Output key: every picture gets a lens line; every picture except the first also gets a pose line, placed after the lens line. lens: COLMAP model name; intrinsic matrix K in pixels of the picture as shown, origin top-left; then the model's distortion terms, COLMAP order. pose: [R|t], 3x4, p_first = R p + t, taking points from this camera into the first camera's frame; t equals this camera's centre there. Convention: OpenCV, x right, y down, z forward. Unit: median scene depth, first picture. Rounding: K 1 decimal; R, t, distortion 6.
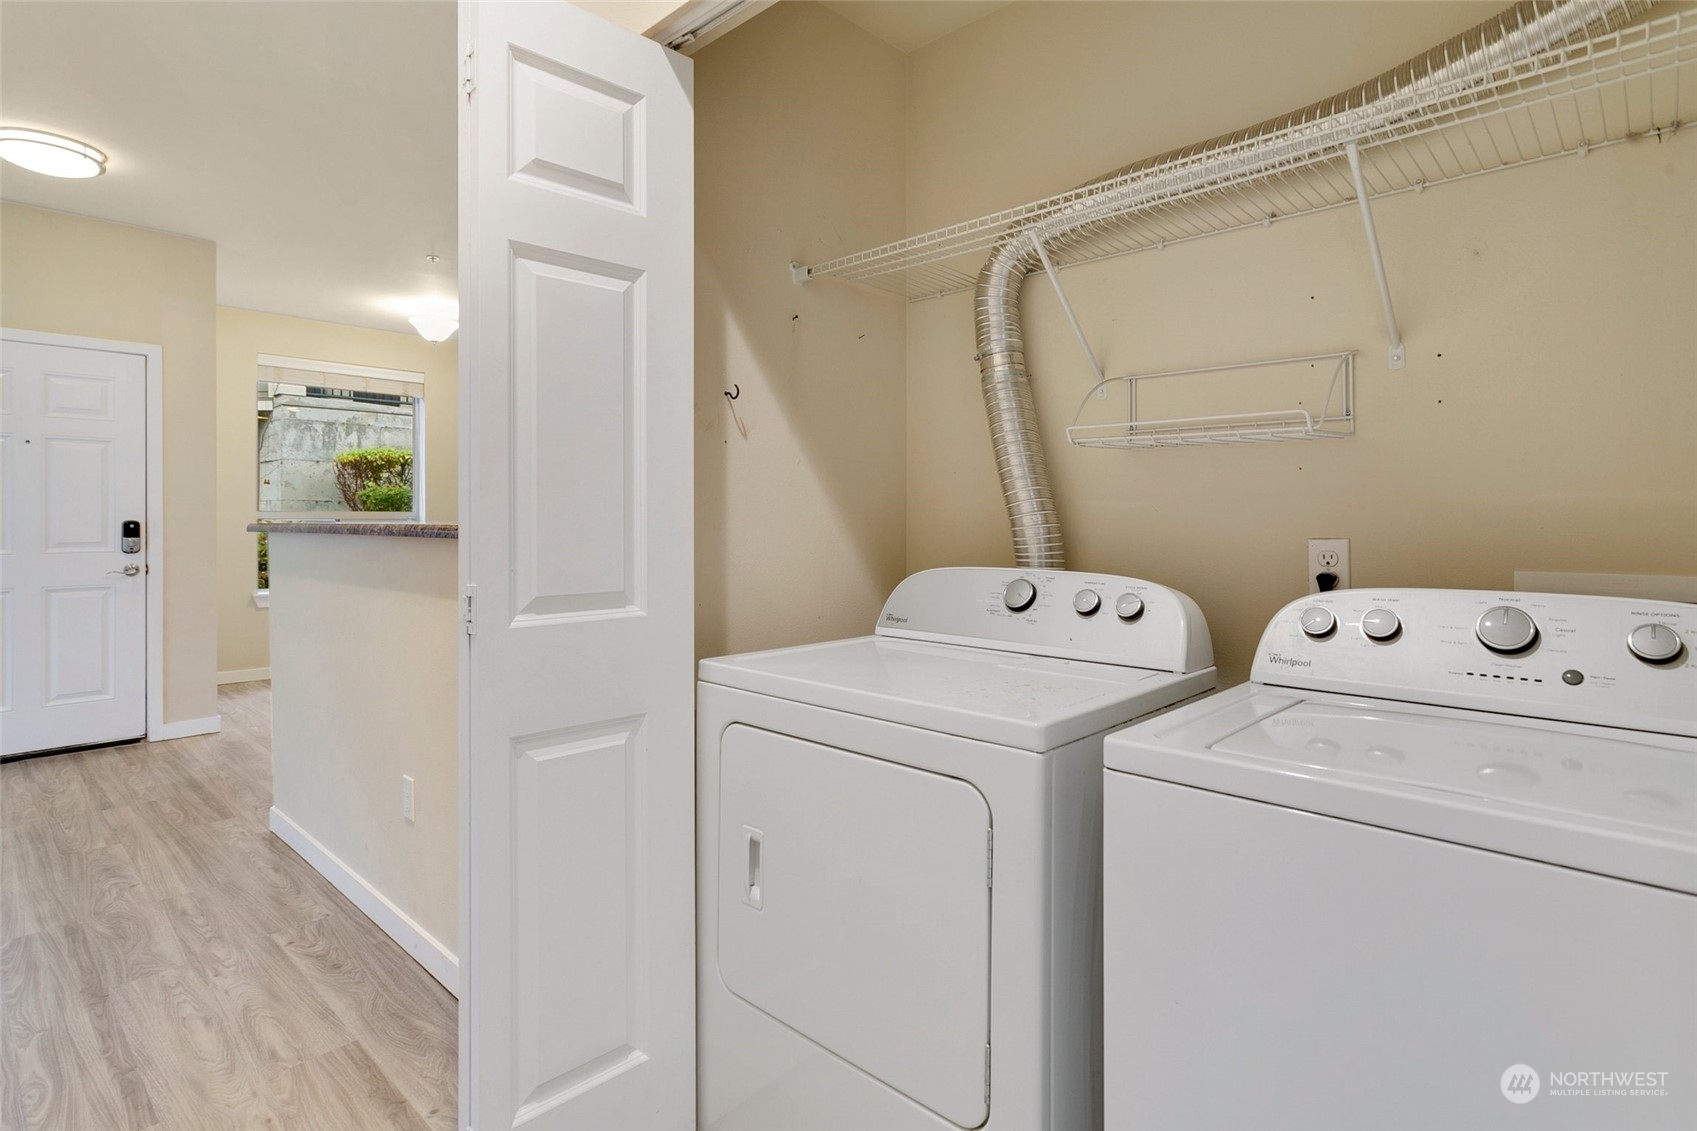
lens RADIAL K [[857.2, 0, 840.8], [0, 857.2, 519.4], [0, 0, 1]] dist [0.001844, -0.000513]
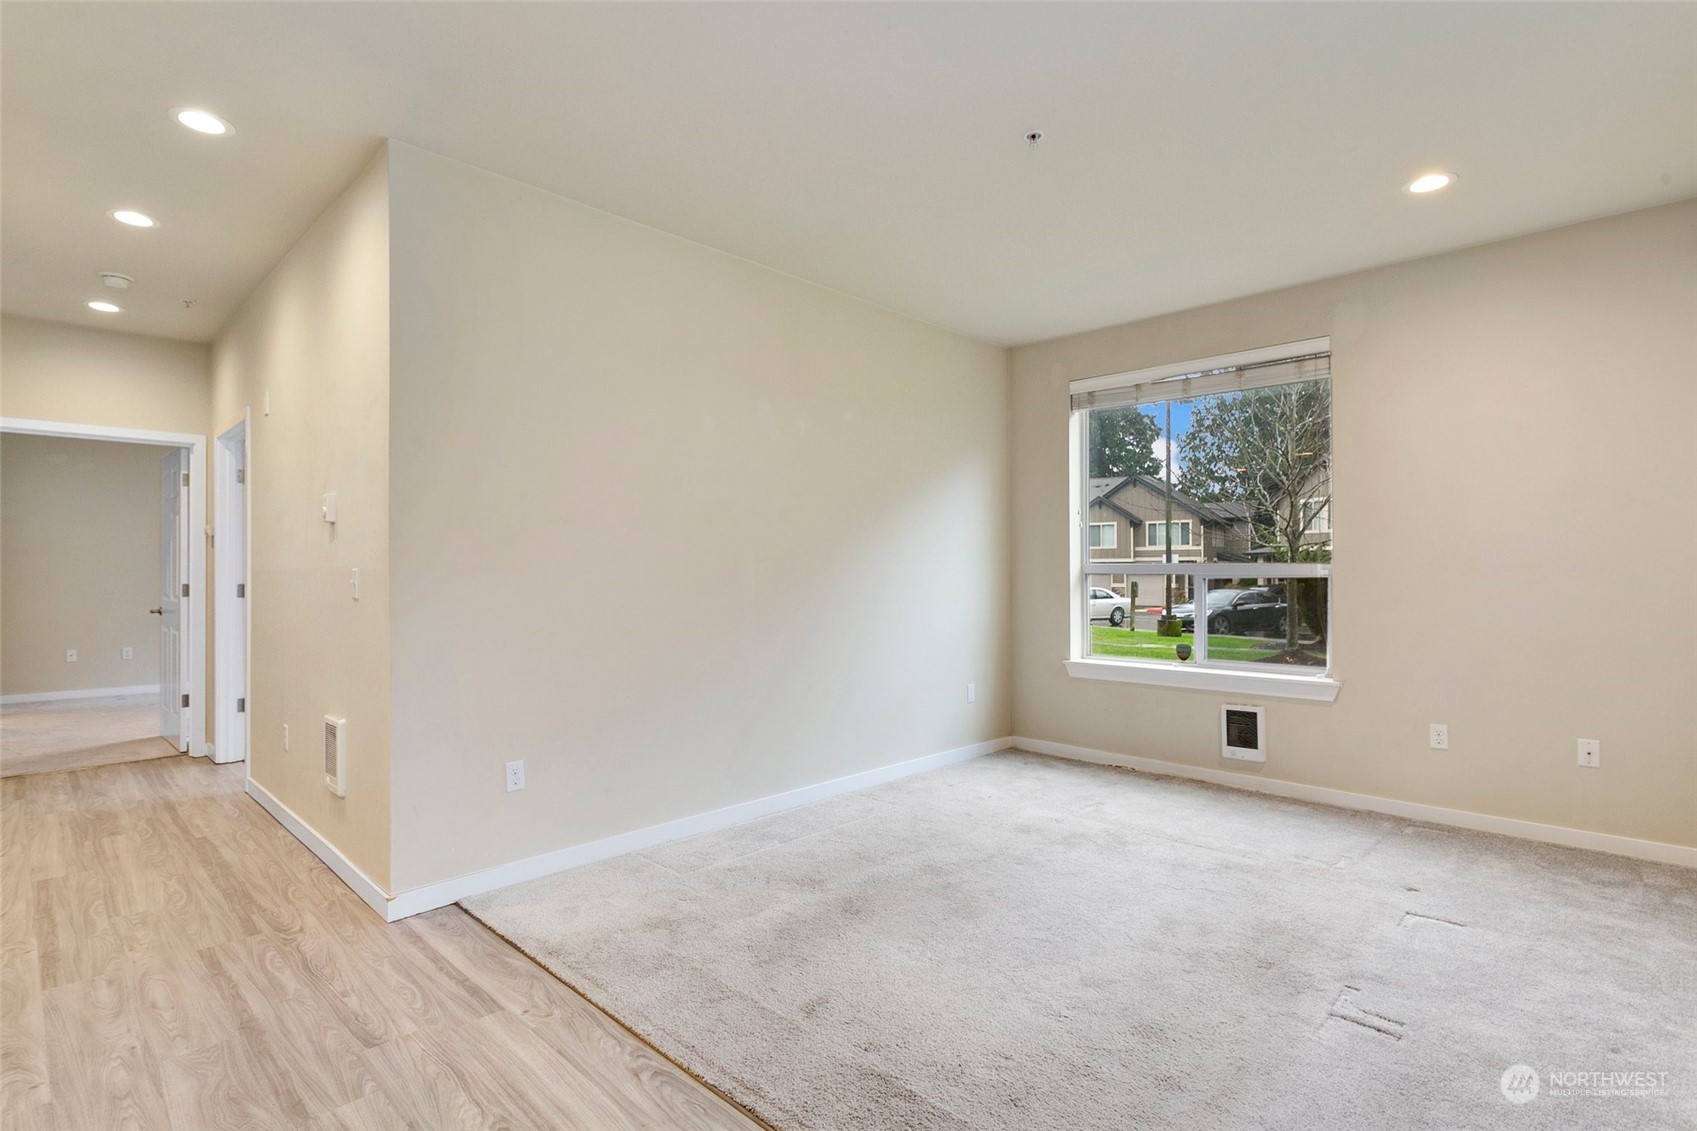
lens RADIAL K [[823.3, 0, 848.5], [0, 823.3, 565.5], [0, 0, 1]] dist [-0.001569, -0.000535]
pose [[-0.999814, 0.002988, 0.019036, -1.330979], [0.002745, 0.999914, -0.012789, -0.002832], [-0.019073, -0.012734, -0.999737, 1.642409]]
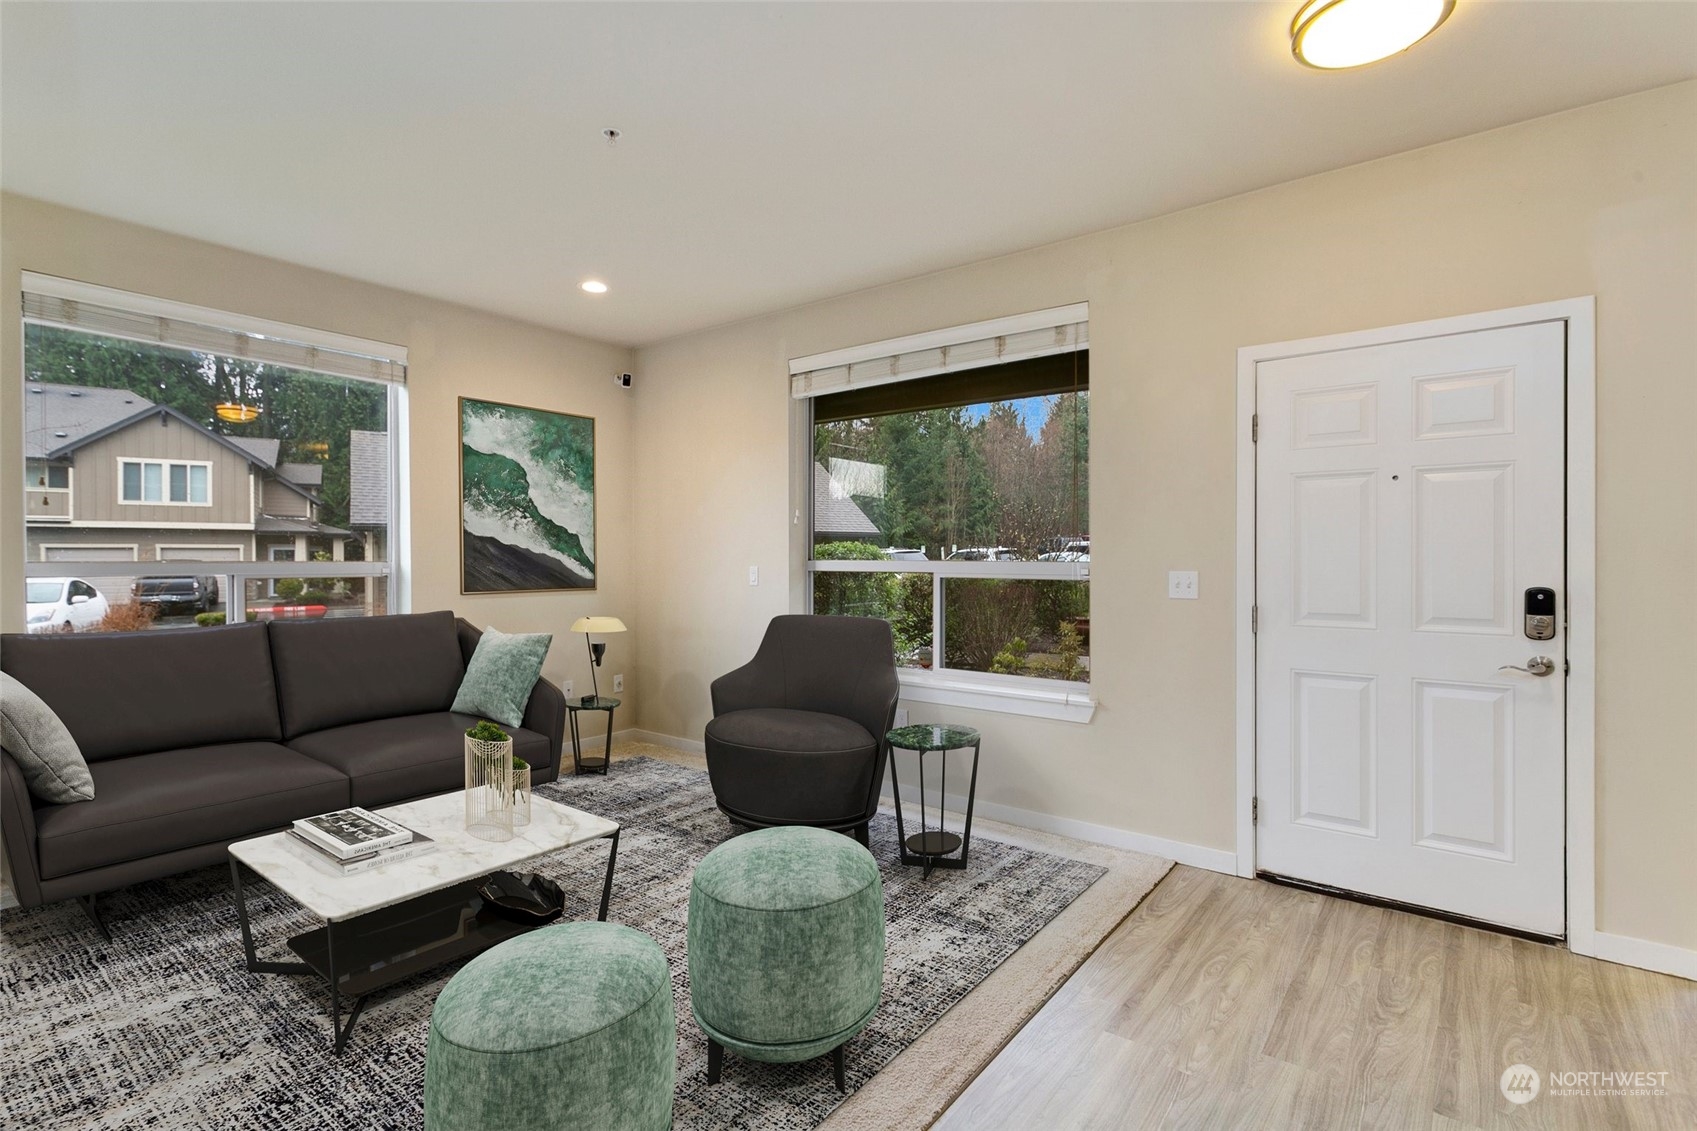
lens RADIAL K [[812.9, 0, 837.8], [0, 812.9, 558.5], [0, 0, 1]] dist [-0.000316, 0.000702]
pose [[0.090798, 0.004809, -0.995858, -0.481914], [0.003282, 0.999981, 0.005129, -0.041995], [0.995864, -0.003734, 0.090780, 0.744146]]
